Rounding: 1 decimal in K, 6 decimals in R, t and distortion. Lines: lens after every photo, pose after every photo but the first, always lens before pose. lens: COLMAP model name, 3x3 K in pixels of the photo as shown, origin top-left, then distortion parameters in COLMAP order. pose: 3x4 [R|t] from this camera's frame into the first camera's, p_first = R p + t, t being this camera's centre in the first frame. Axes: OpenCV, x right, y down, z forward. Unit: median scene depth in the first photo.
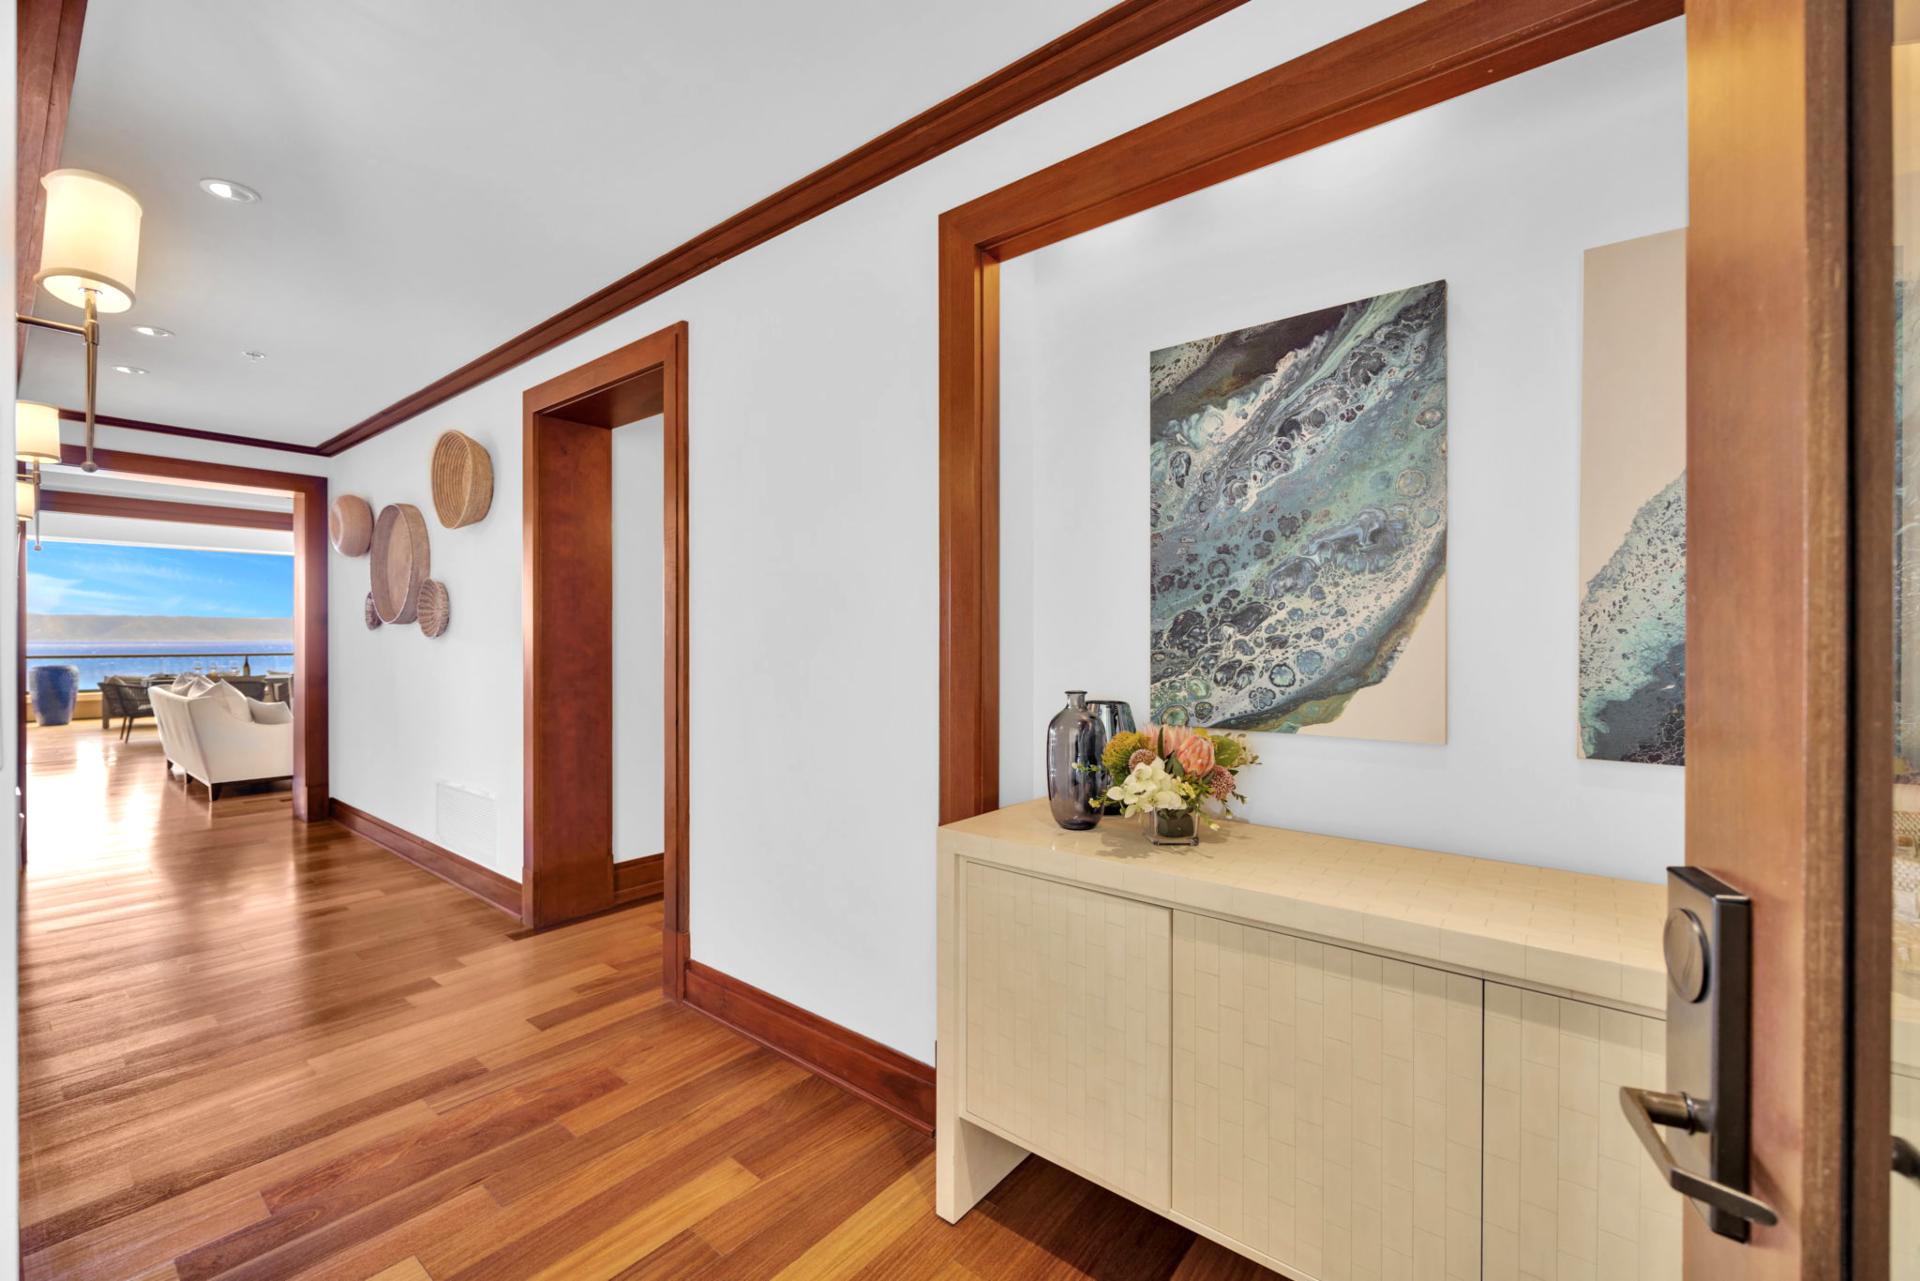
lens RADIAL K [[786.0, 0, 950.0], [0, 786.0, 638.1], [0, 0, 1]] dist [0.000173, -0.000898]
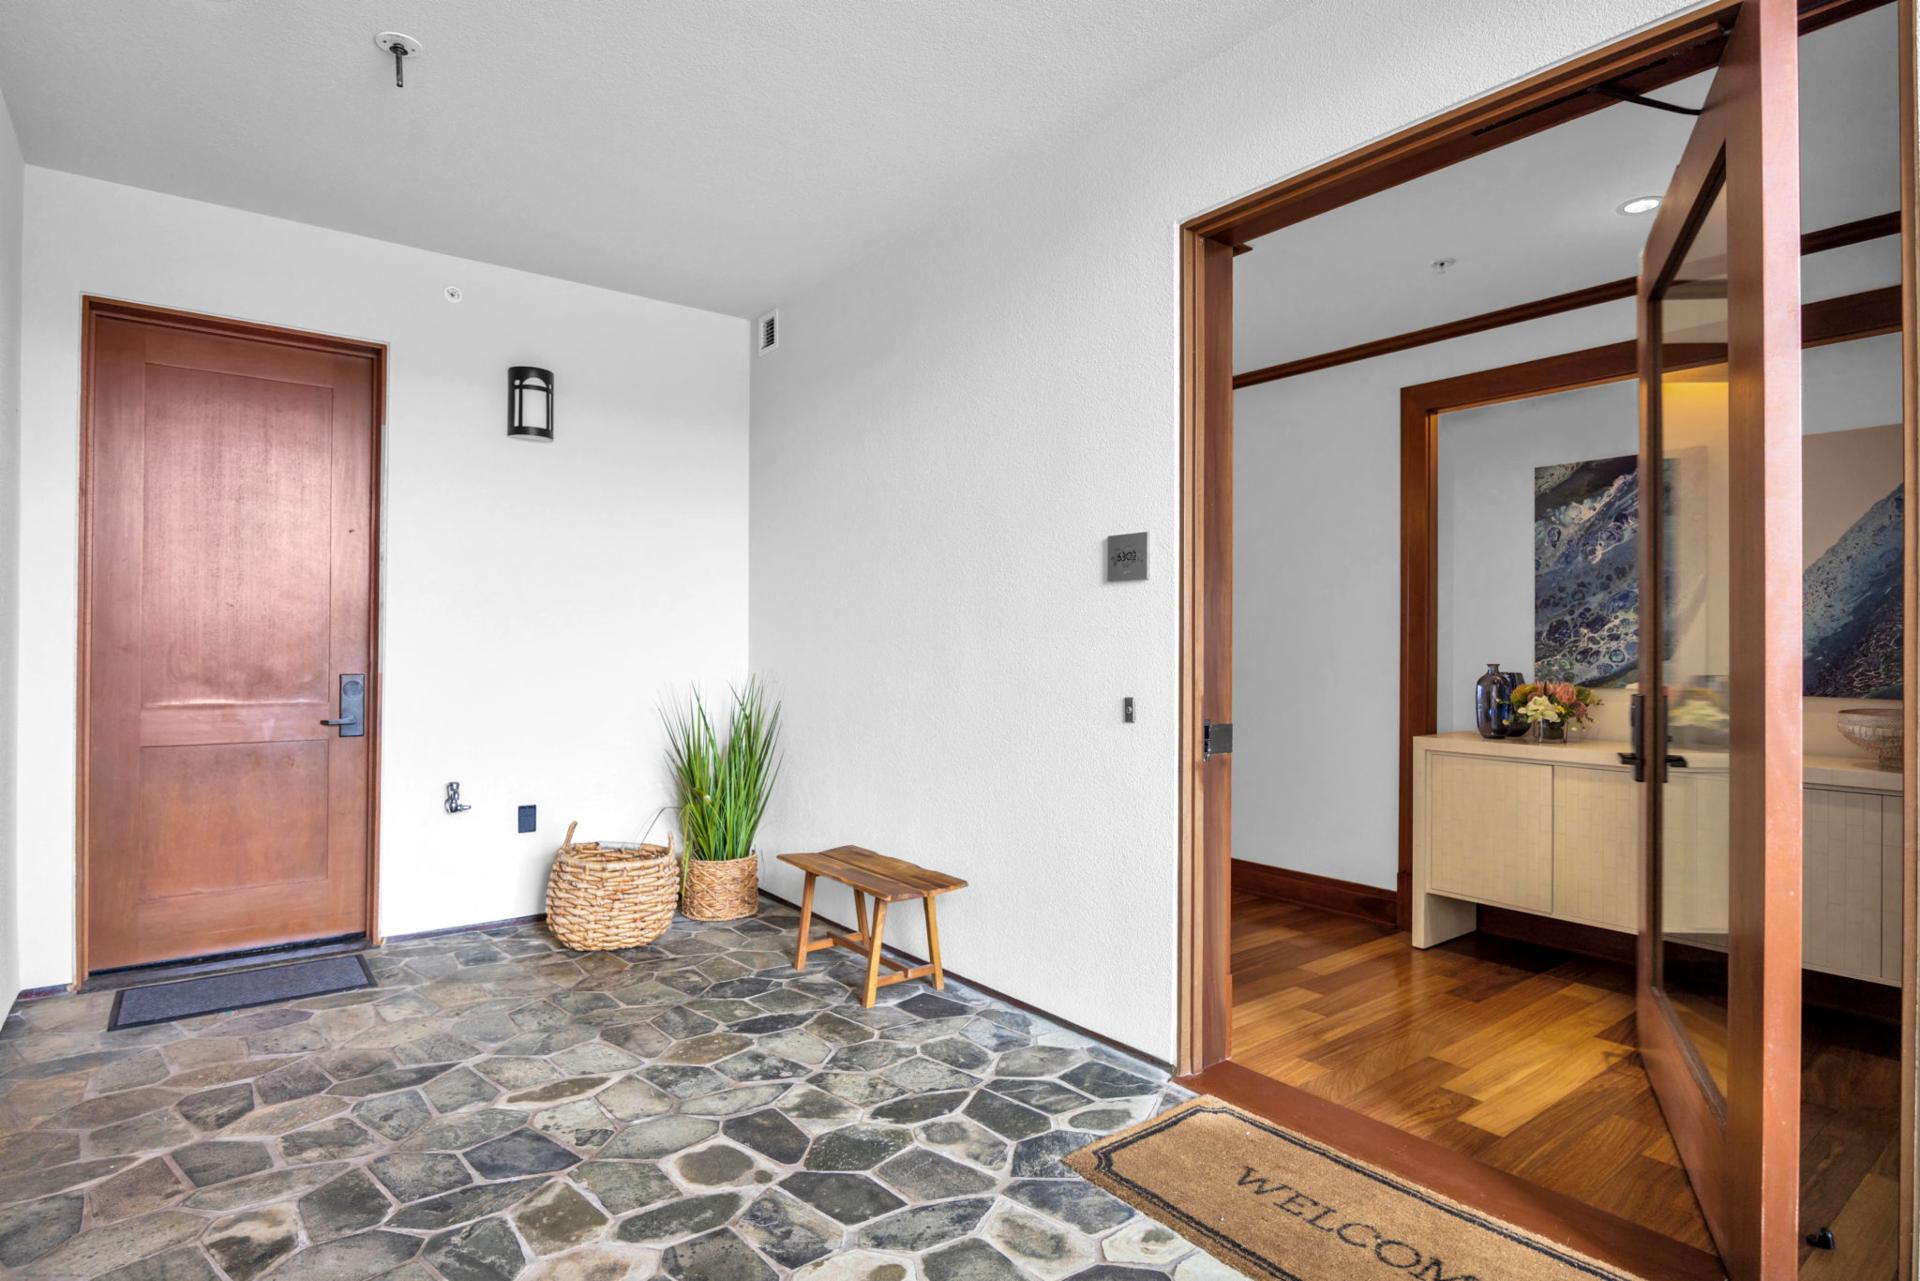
lens RADIAL K [[1061.6, 0, 972.3], [0, 1061.6, 641.2], [0, 0, 1]] dist [-0.006000, -0.000743]
pose [[0.981243, 0.001693, -0.192765, -0.530110], [-0.002397, 0.999991, -0.003418, 0.024515], [0.192758, 0.003815, 0.981239, -1.583213]]
